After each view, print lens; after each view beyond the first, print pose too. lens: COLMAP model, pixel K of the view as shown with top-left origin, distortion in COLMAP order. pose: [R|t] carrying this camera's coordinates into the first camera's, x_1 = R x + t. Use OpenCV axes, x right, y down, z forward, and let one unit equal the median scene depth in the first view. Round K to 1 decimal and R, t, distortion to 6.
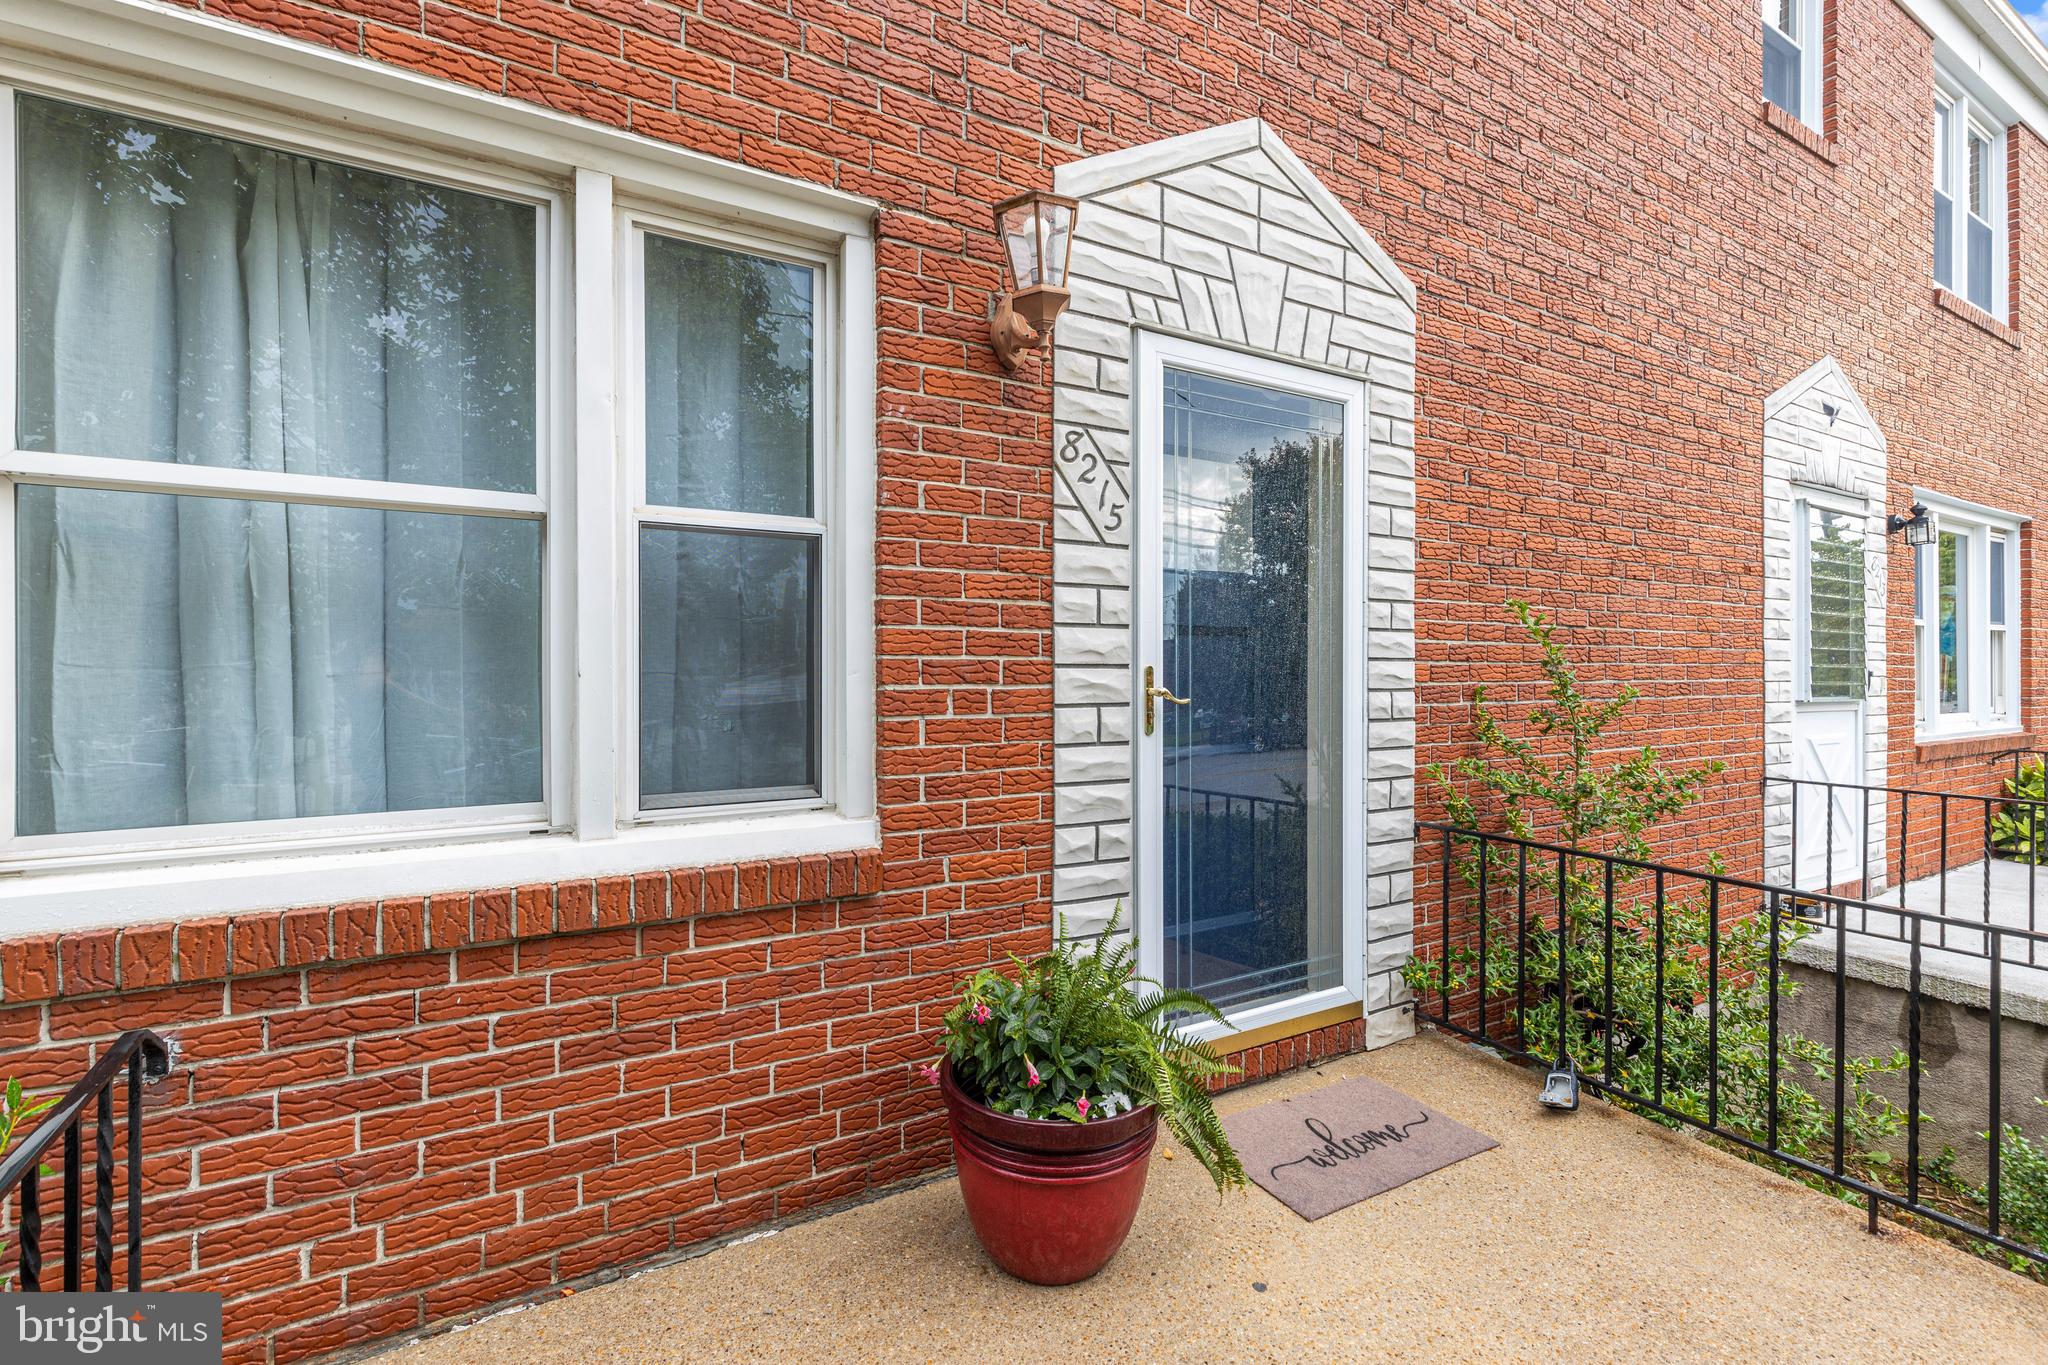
lens RADIAL K [[914.9, 0, 1031.3], [0, 914.9, 677.5], [0, 0, 1]] dist [0.006475, -0.001196]
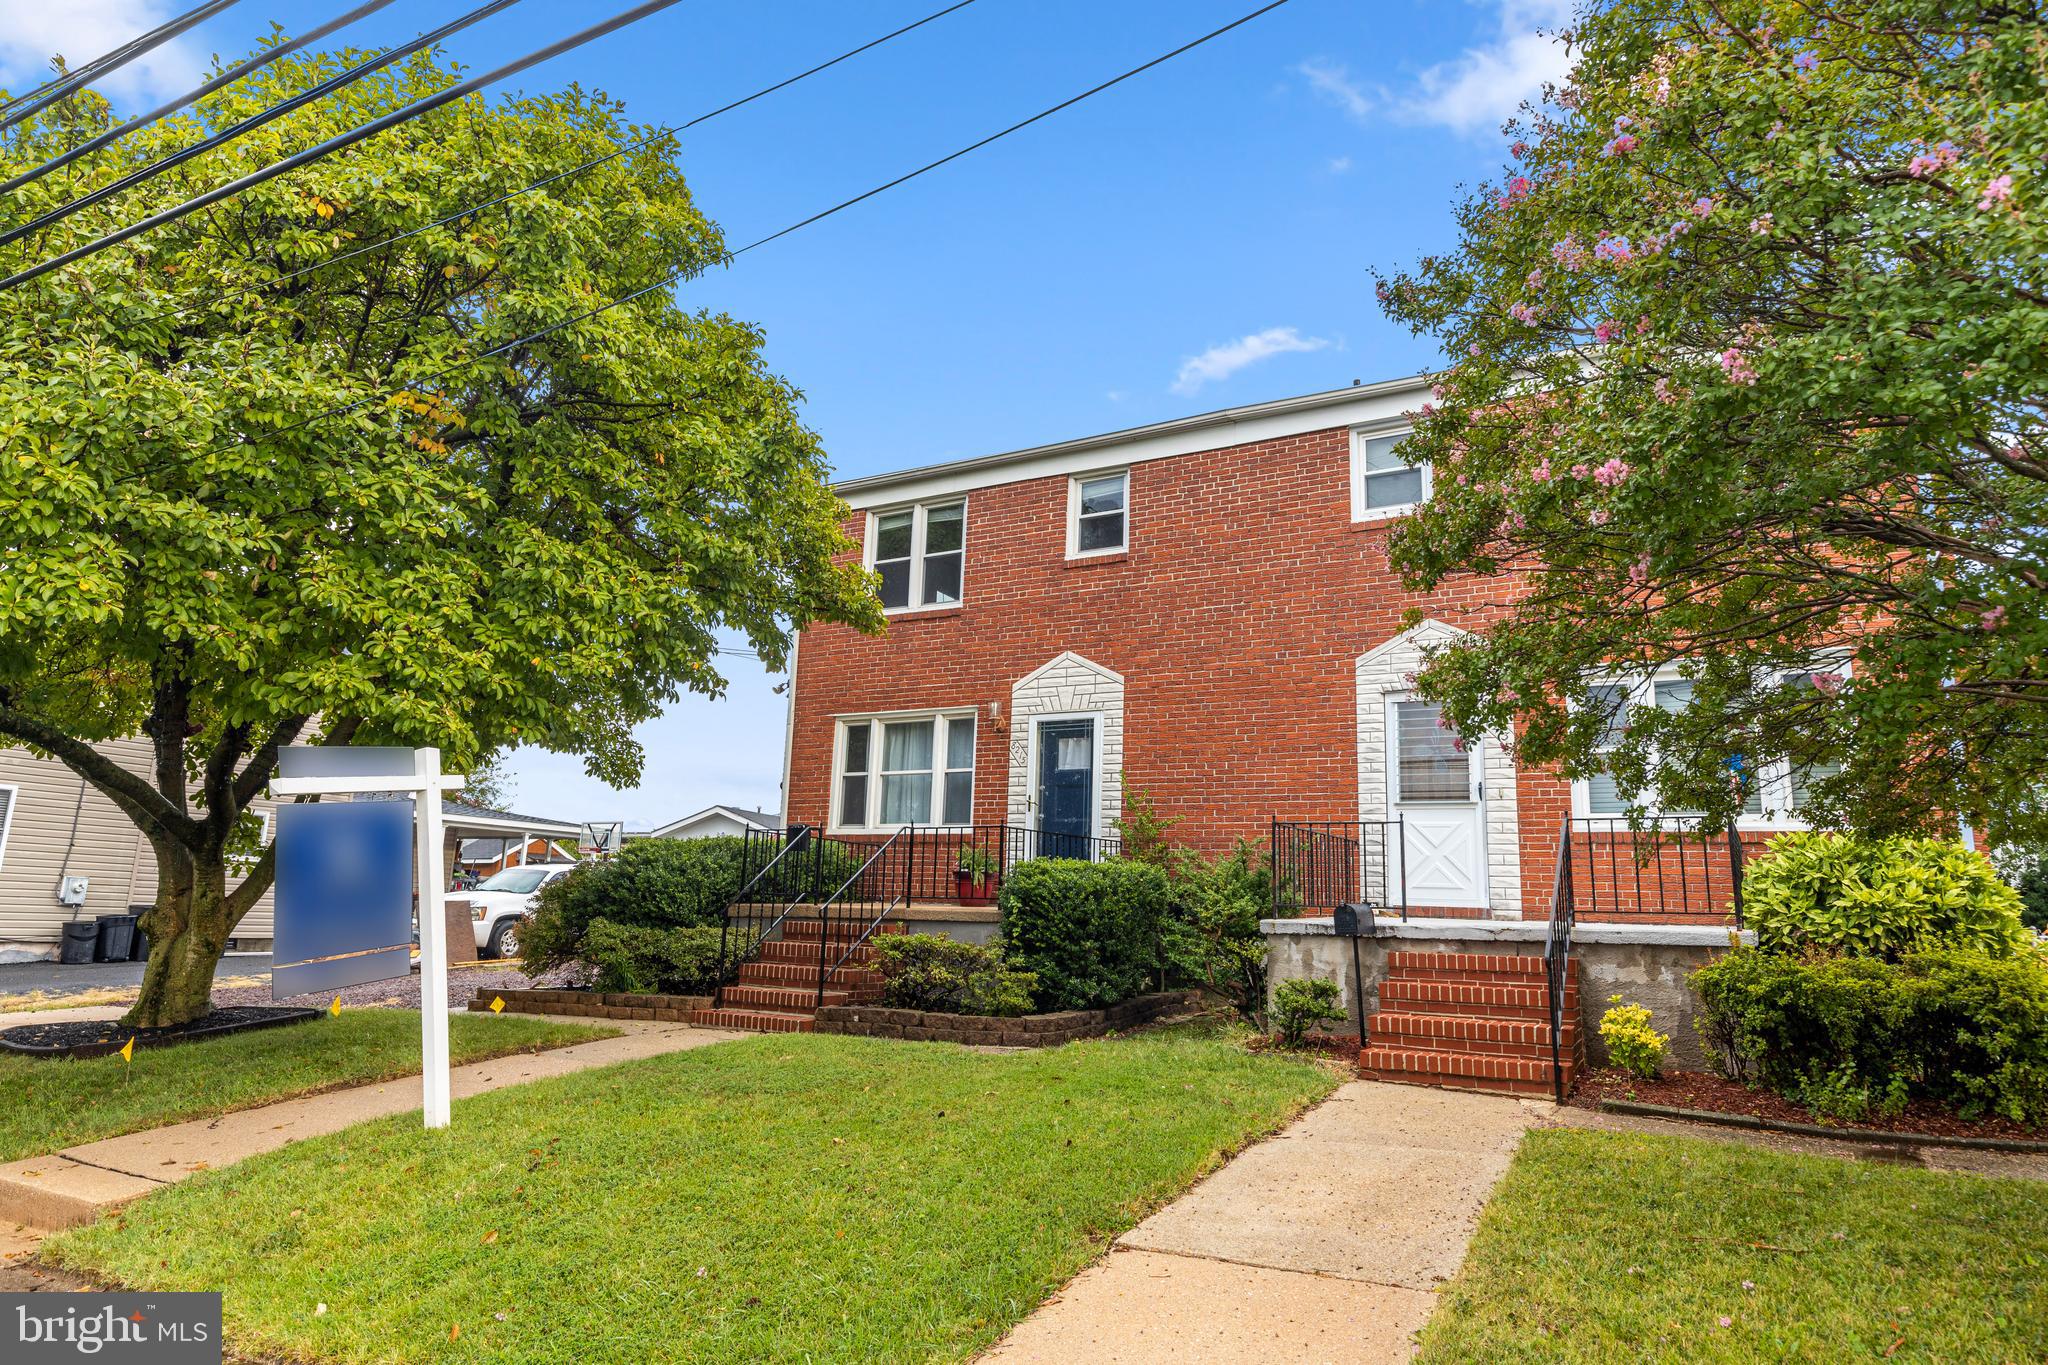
lens RADIAL K [[1290.2, 0, 1024.0], [0, 1290.2, 682.5], [0, 0, 1]] dist [0.003570, 0.000302]
pose [[0.473586, -0.148827, -0.868082, 5.113276], [-0.045312, 0.980197, -0.192769, 0.597861], [0.879581, 0.130627, 0.457465, -1.701324]]
